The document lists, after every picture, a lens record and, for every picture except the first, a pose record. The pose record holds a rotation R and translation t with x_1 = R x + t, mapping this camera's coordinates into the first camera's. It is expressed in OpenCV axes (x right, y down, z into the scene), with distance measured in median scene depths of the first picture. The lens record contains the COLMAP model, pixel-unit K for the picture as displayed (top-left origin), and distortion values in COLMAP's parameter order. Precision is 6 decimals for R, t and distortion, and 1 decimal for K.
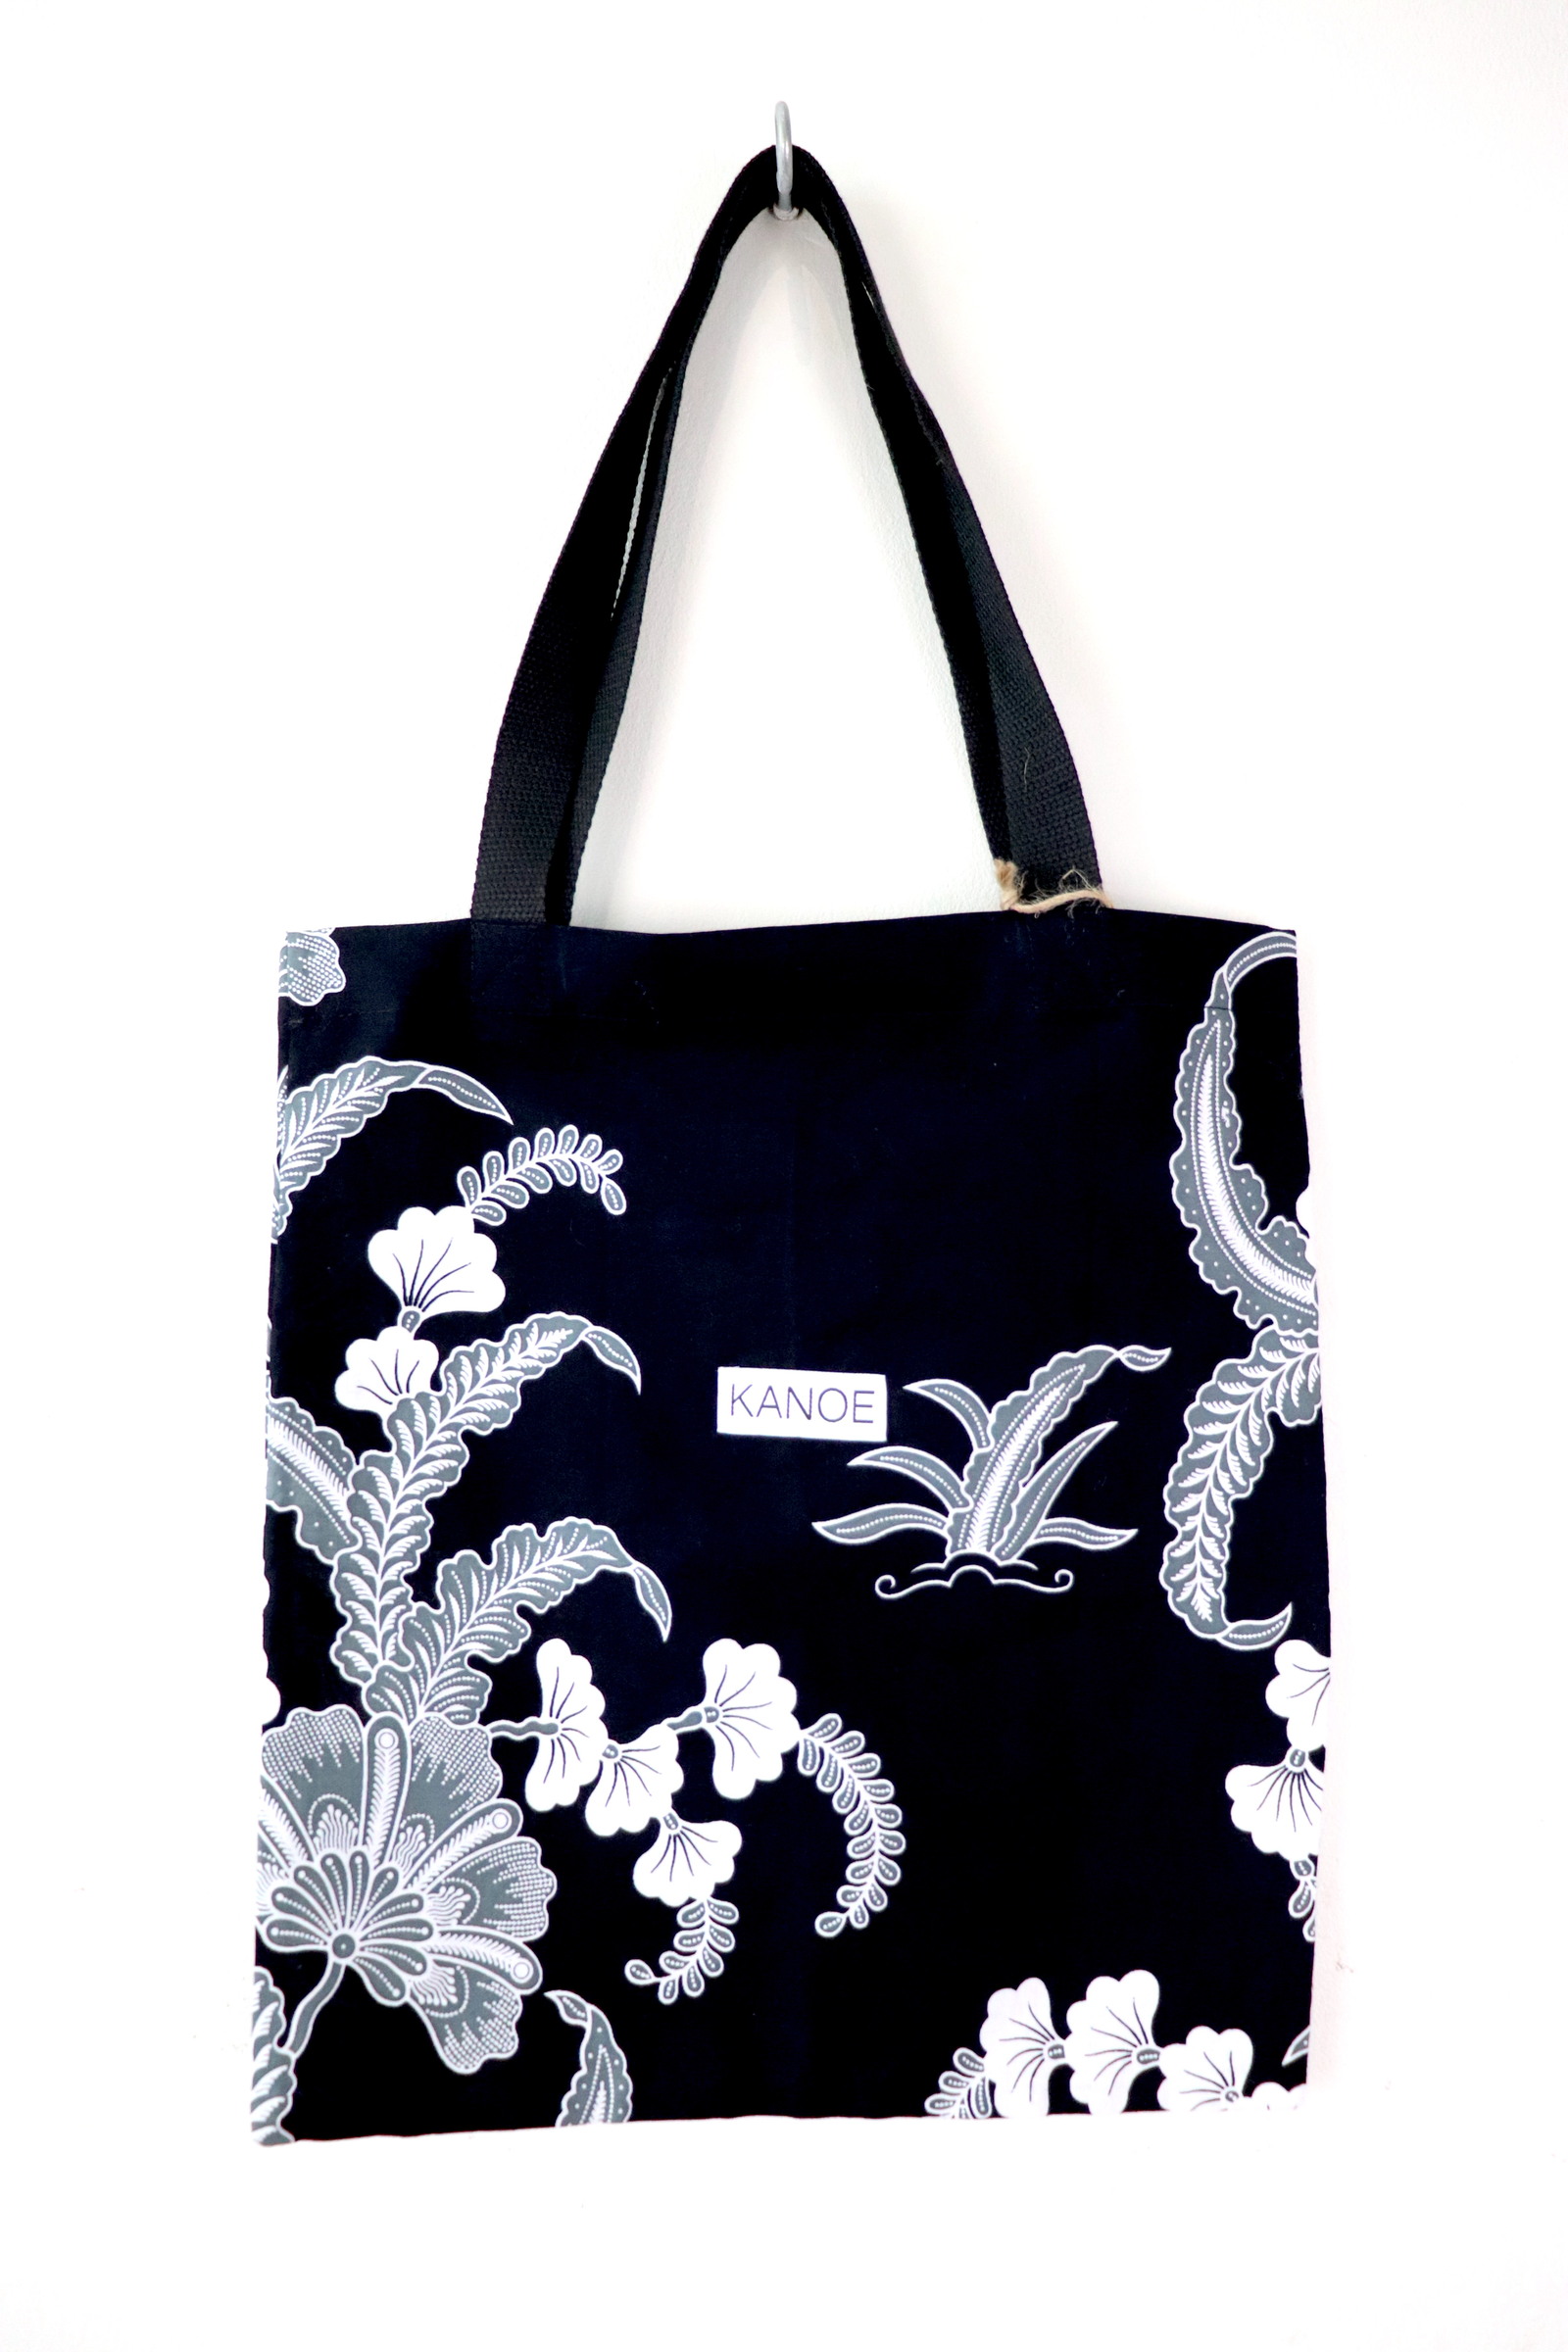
lens RADIAL K [[1937.4, 0, 784.0], [0, 1937.4, 1176.0], [0, 0, 1]] dist [-0.188972, 0.167524]
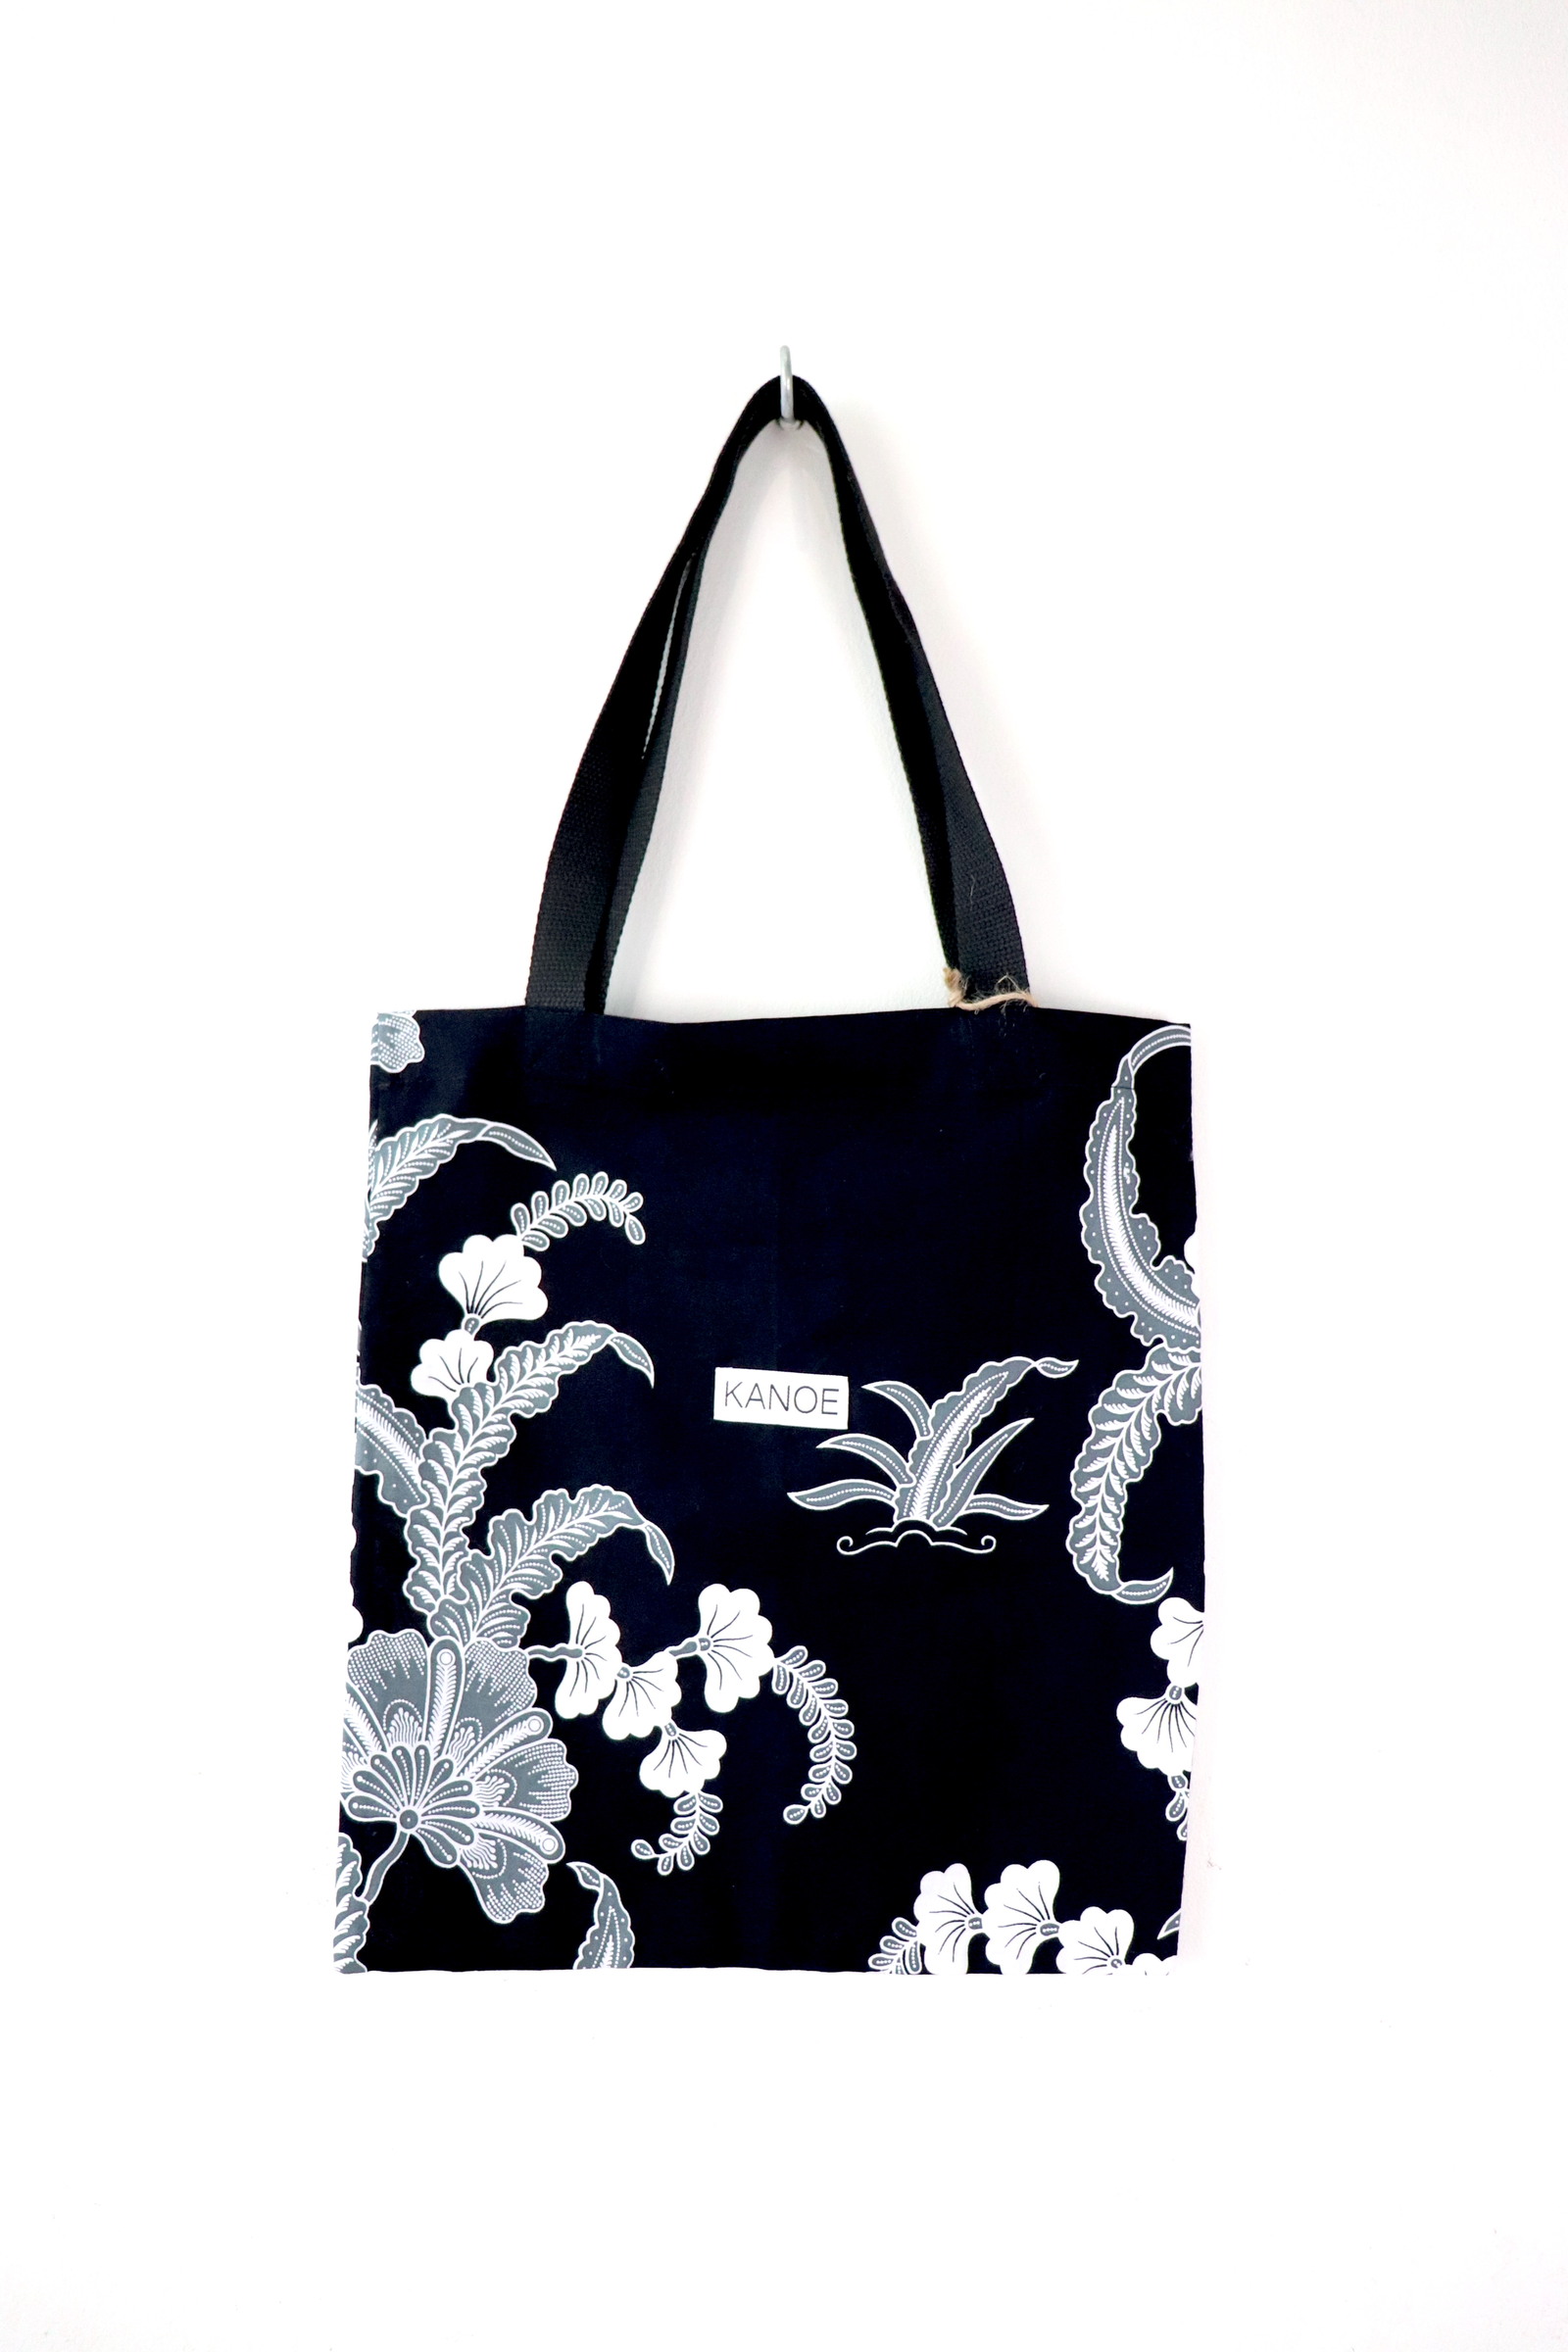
lens RADIAL K [[1937.4, 0, 784.0], [0, 1937.4, 1176.0], [0, 0, 1]] dist [-0.188972, 0.167524]
pose [[0.999567, 0.018790, -0.022661, 0.036921], [-0.018837, 0.999821, -0.001872, -0.024210], [0.022622, 0.002298, 0.999741, -0.257315]]
